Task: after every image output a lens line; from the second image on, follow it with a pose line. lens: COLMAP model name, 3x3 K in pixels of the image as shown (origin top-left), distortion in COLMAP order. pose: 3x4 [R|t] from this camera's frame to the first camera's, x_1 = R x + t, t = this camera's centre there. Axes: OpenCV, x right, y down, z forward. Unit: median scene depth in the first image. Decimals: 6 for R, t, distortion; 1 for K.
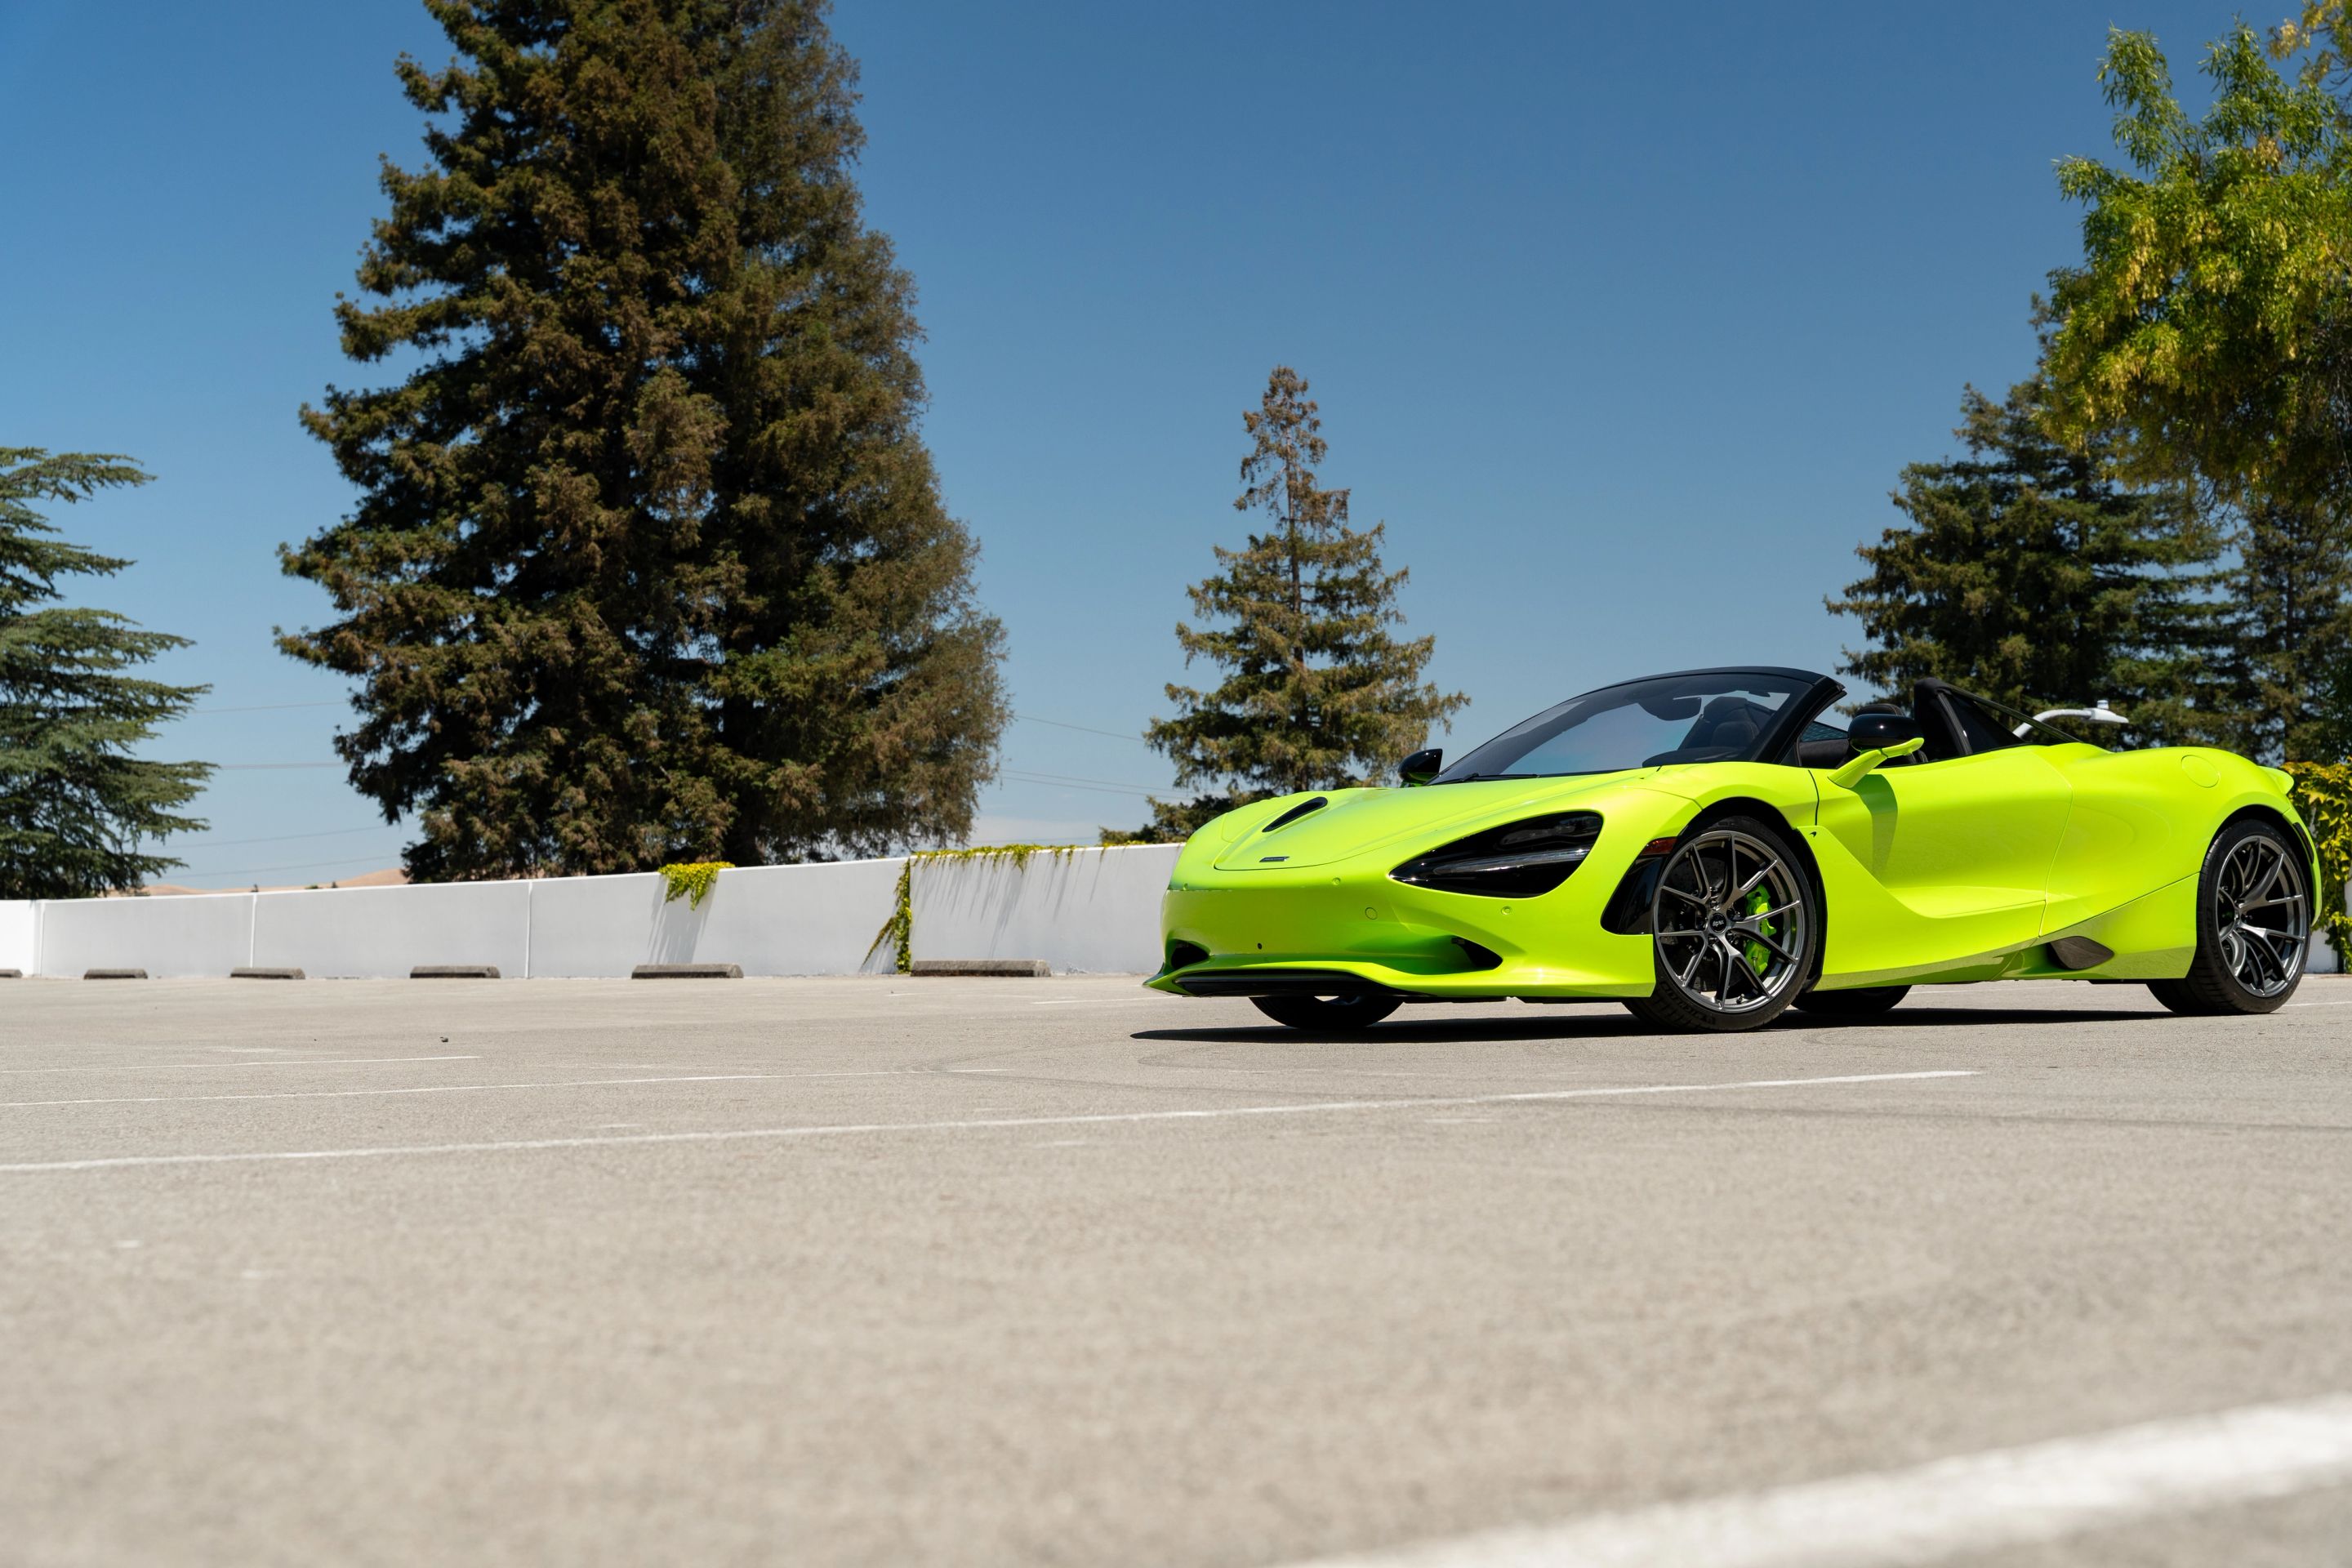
lens RADIAL K [[3311.3, 0, 1140.0], [0, 3311.3, 792.7], [0, 0, 1]] dist [-0.002338, 0.072852]
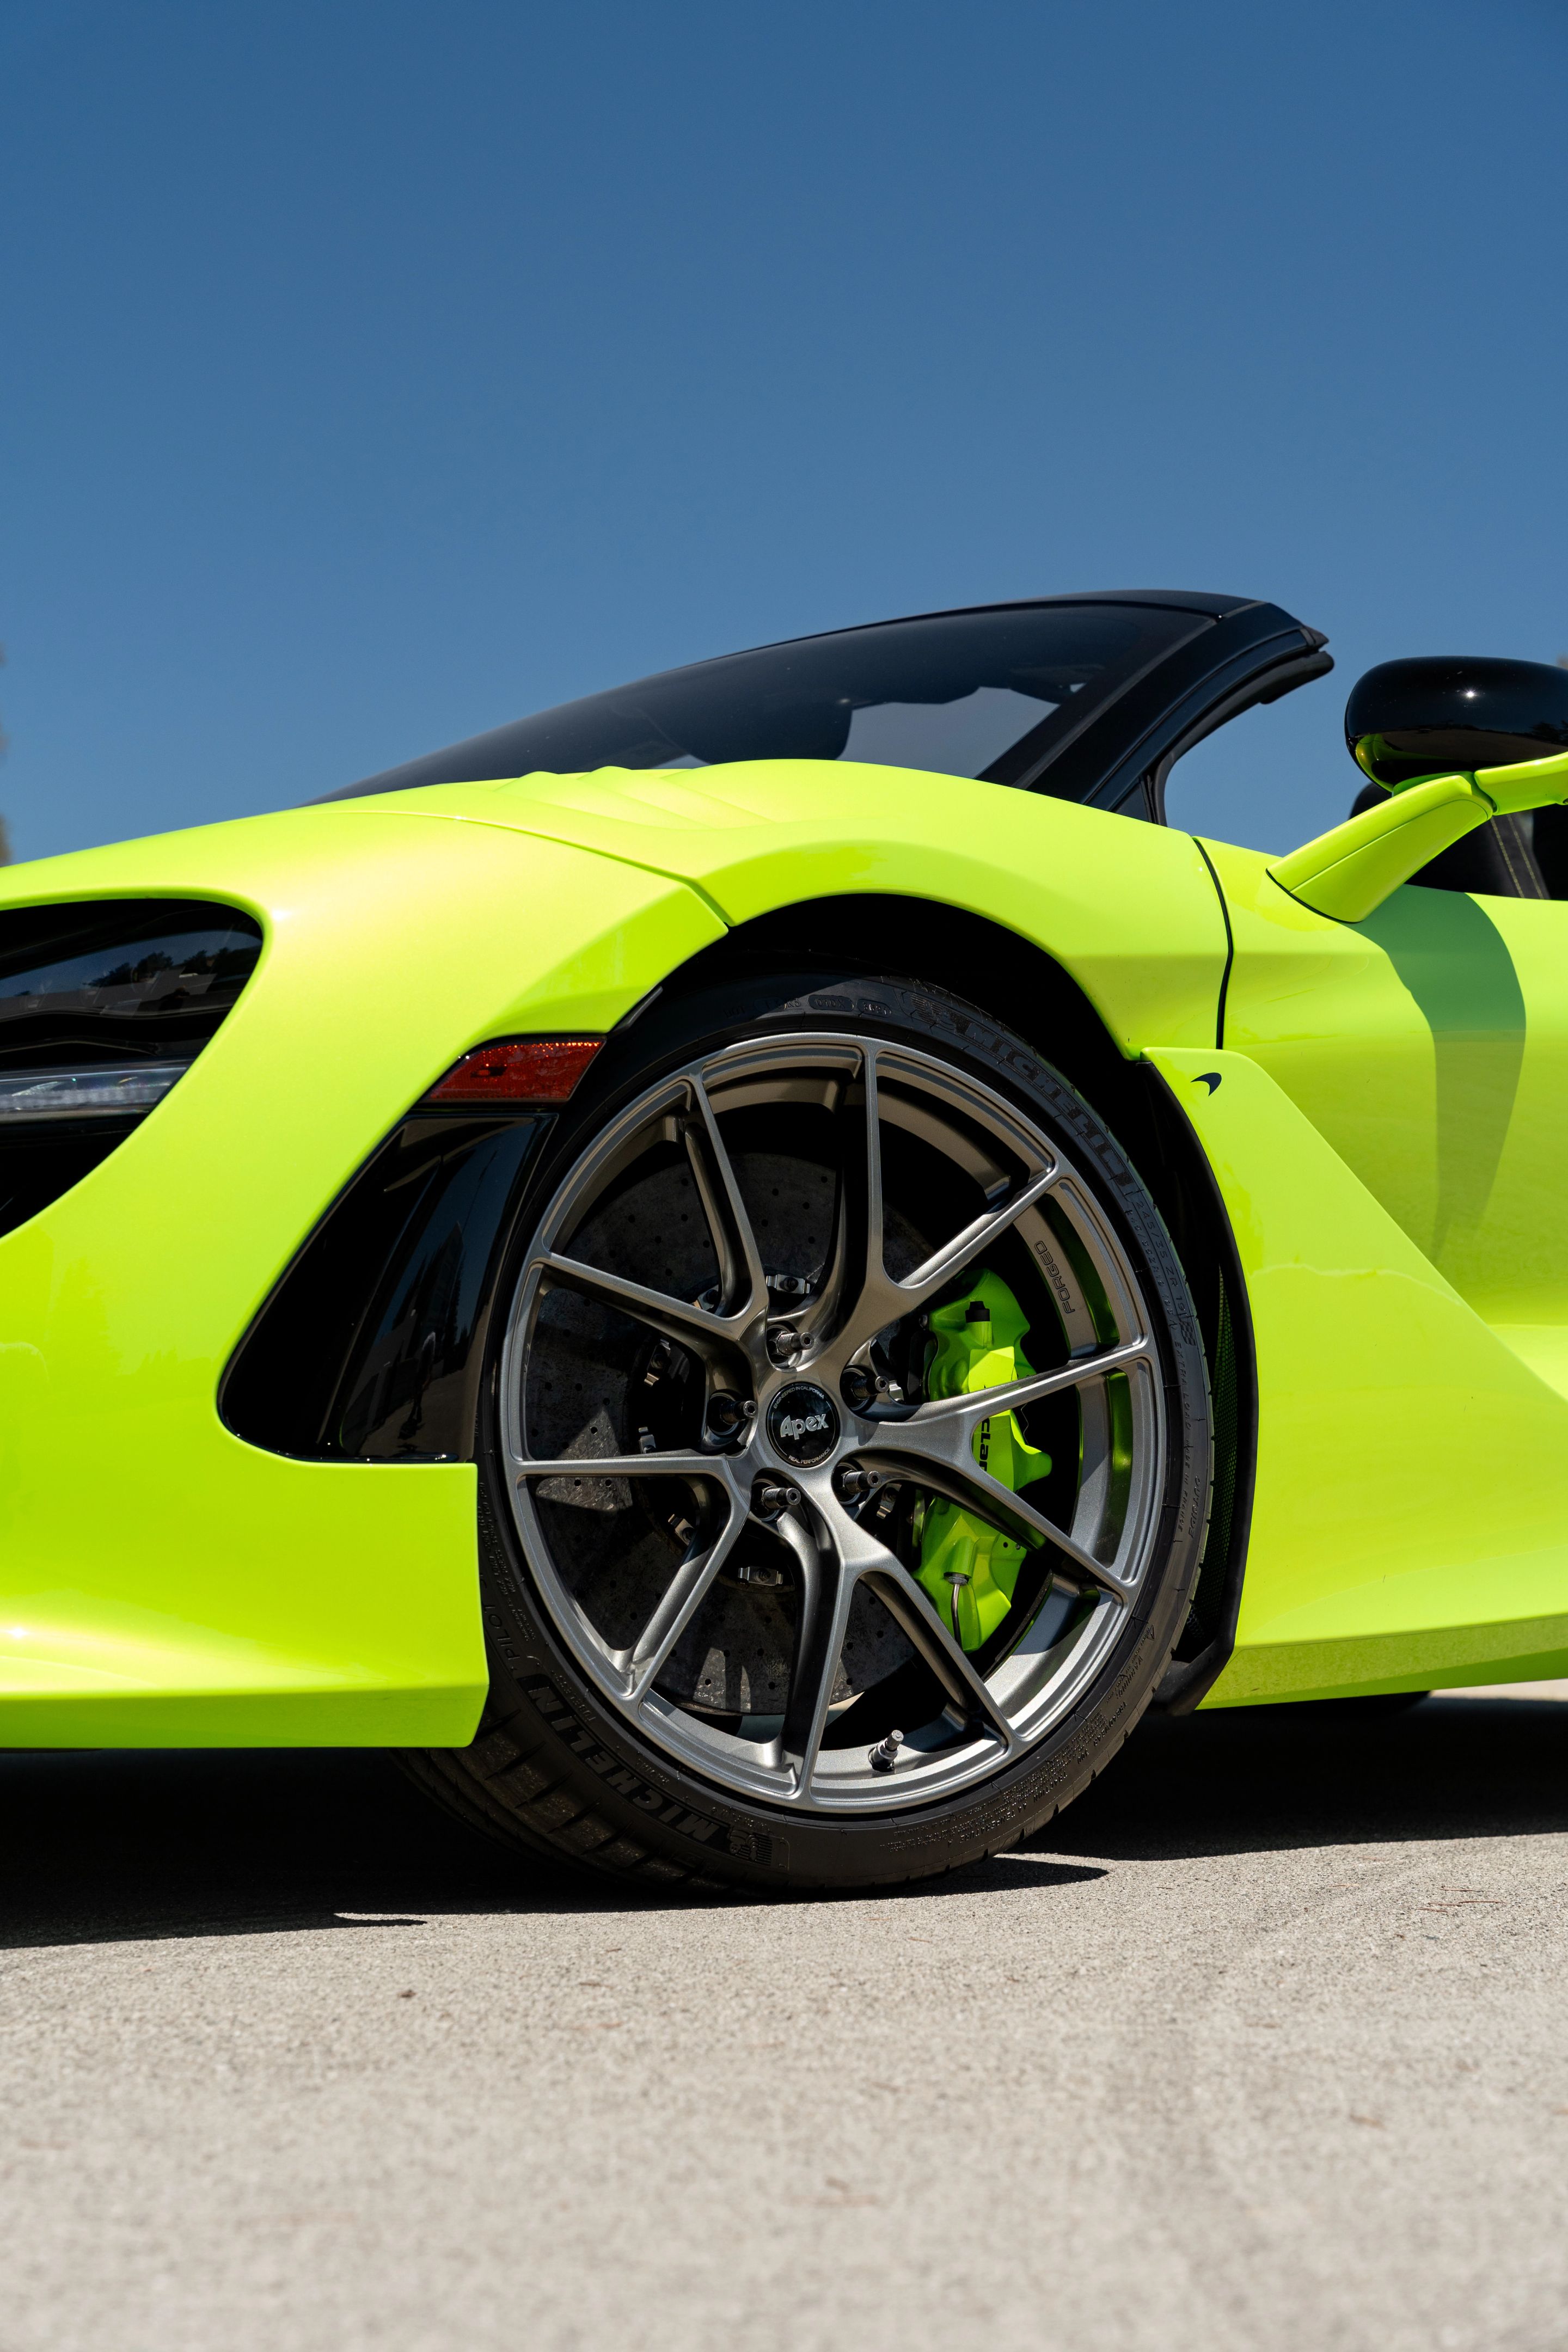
lens RADIAL K [[4029.7, 0, 780.0], [0, 4029.7, 1171.3], [0, 0, 1]] dist [0.051003, 0.007178]
pose [[0.995746, 0.022333, 0.089397, 0.029415], [-0.018589, 0.998923, -0.042504, 0.006706], [-0.090250, 0.040662, 0.995089, 0.142875]]
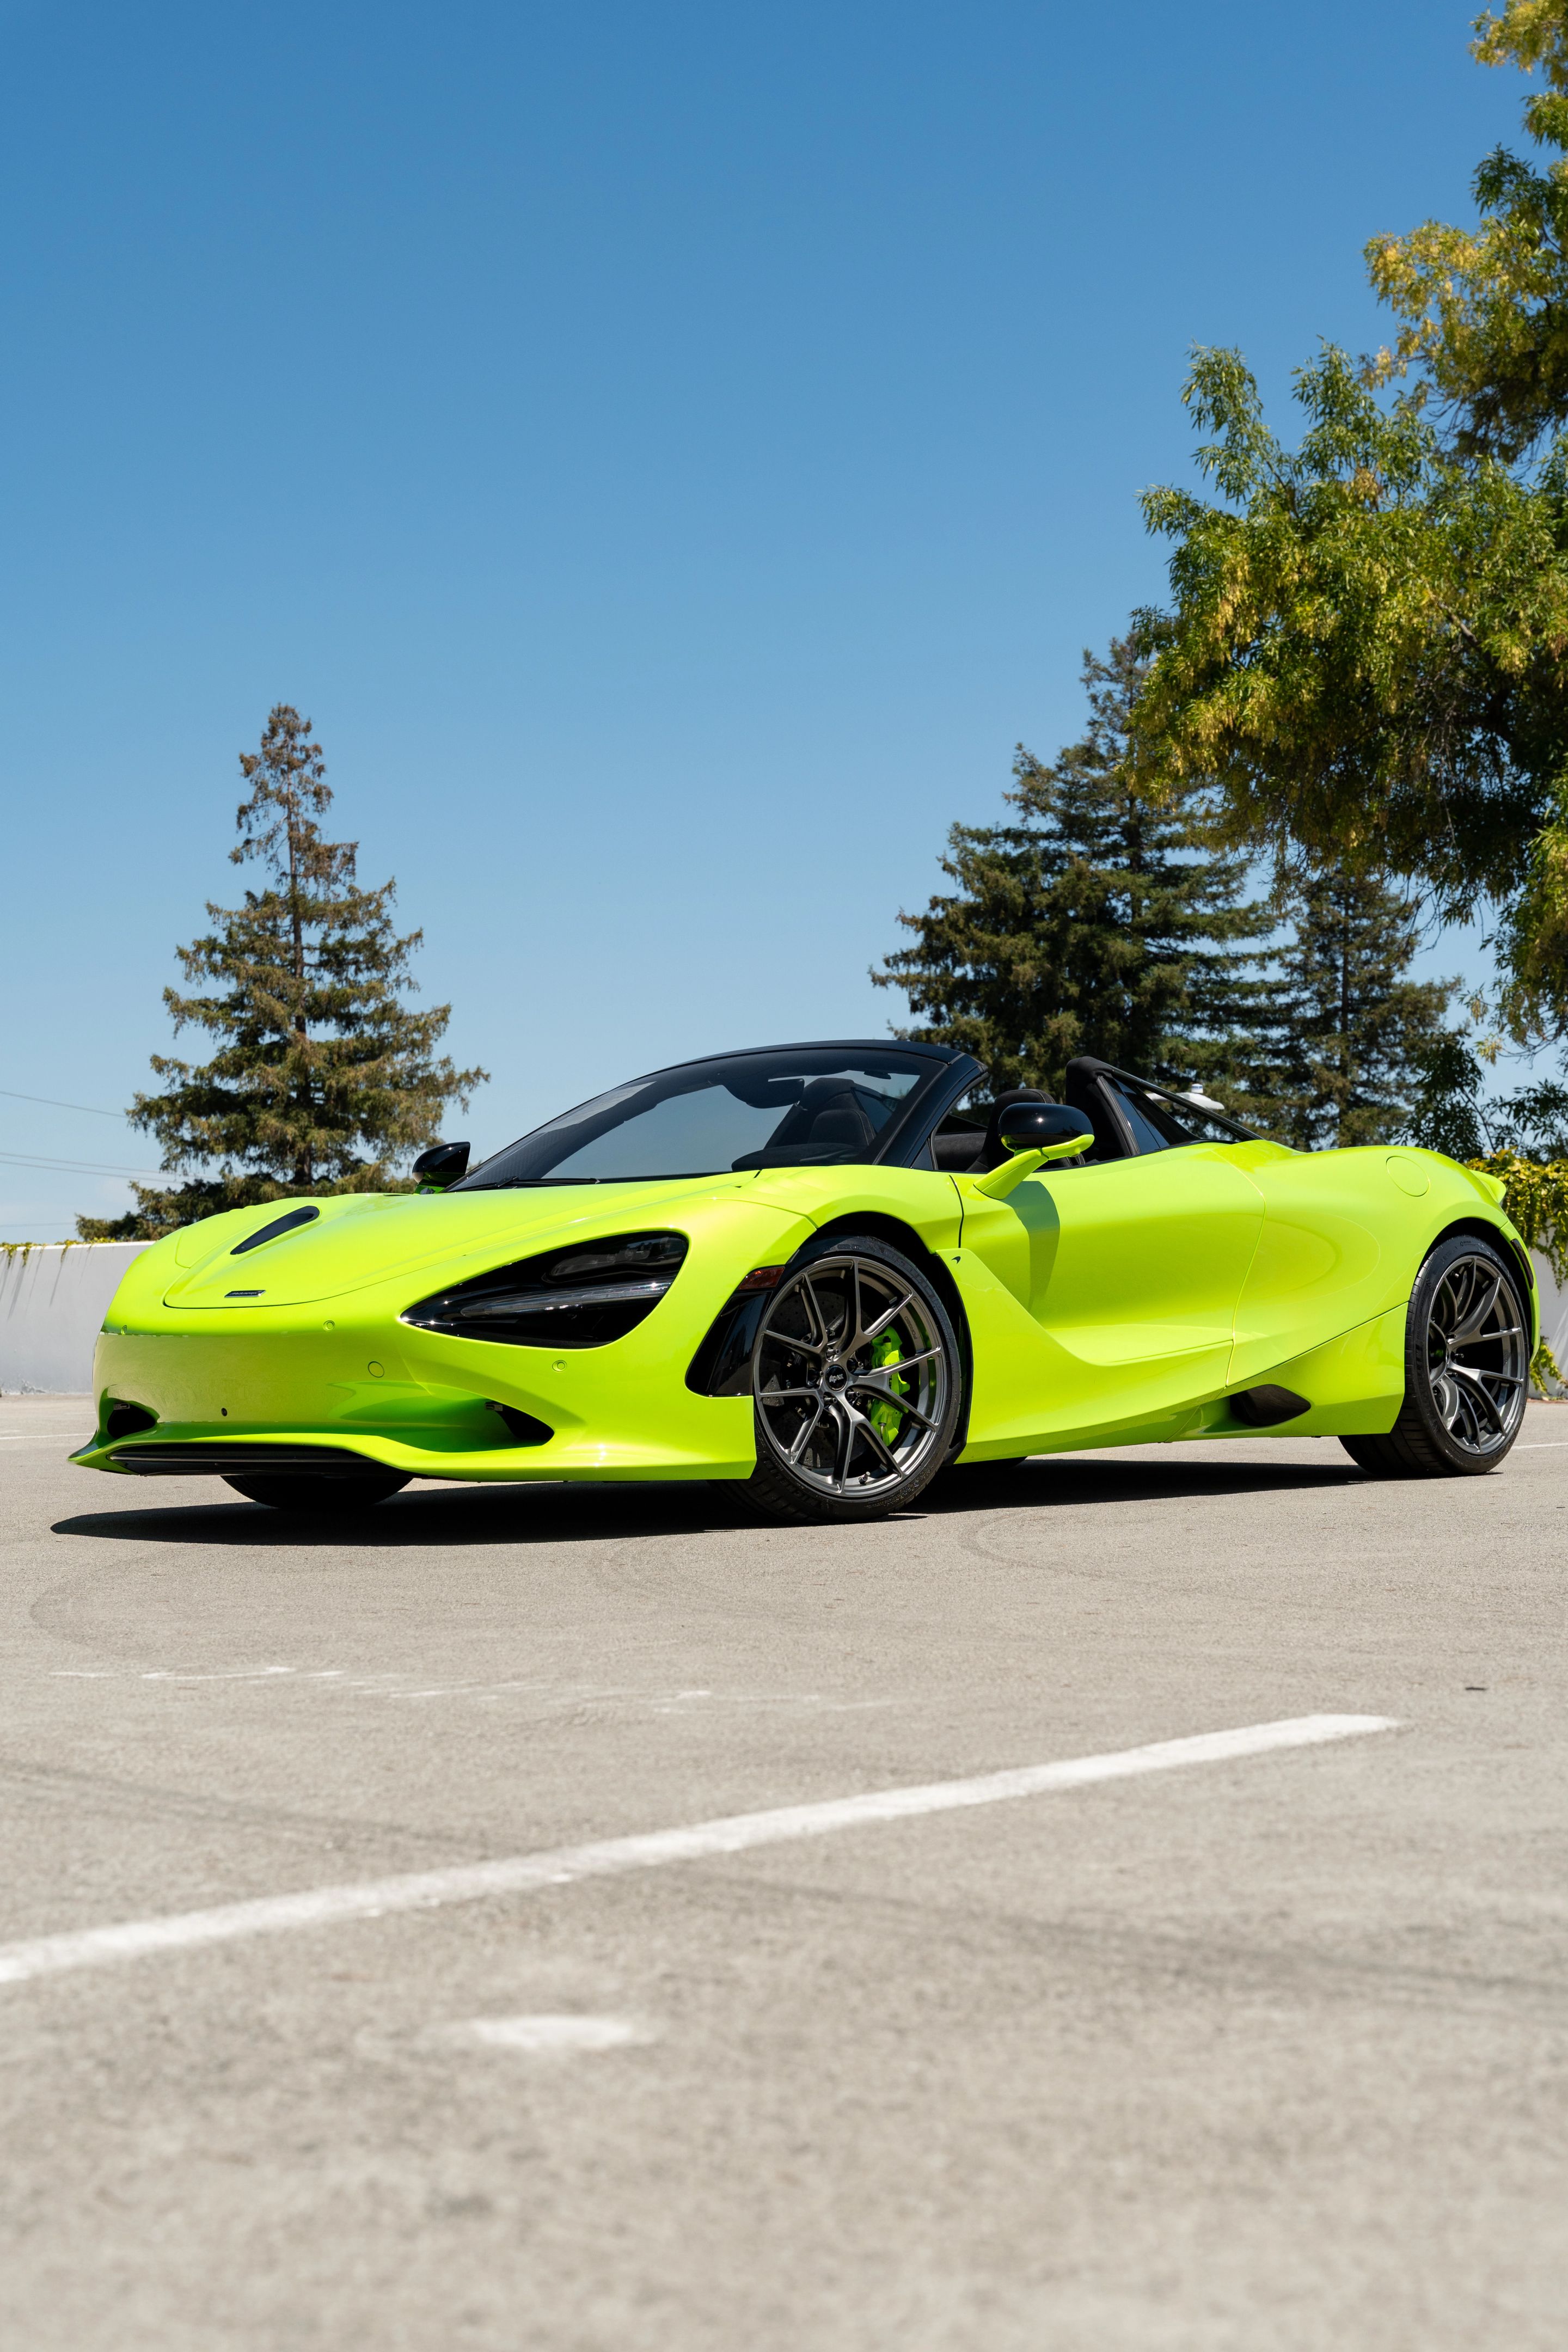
lens RADIAL K [[3497.5, 0, 735.4], [0, 3497.5, 1190.3], [0, 0, 1]] dist [0.023042, 0.014255]
pose [[0.985449, 0.003668, 0.169930, 0.003173], [-0.004525, 0.999979, 0.004660, -0.001441], [-0.169909, -0.005361, 0.985445, 0.043281]]
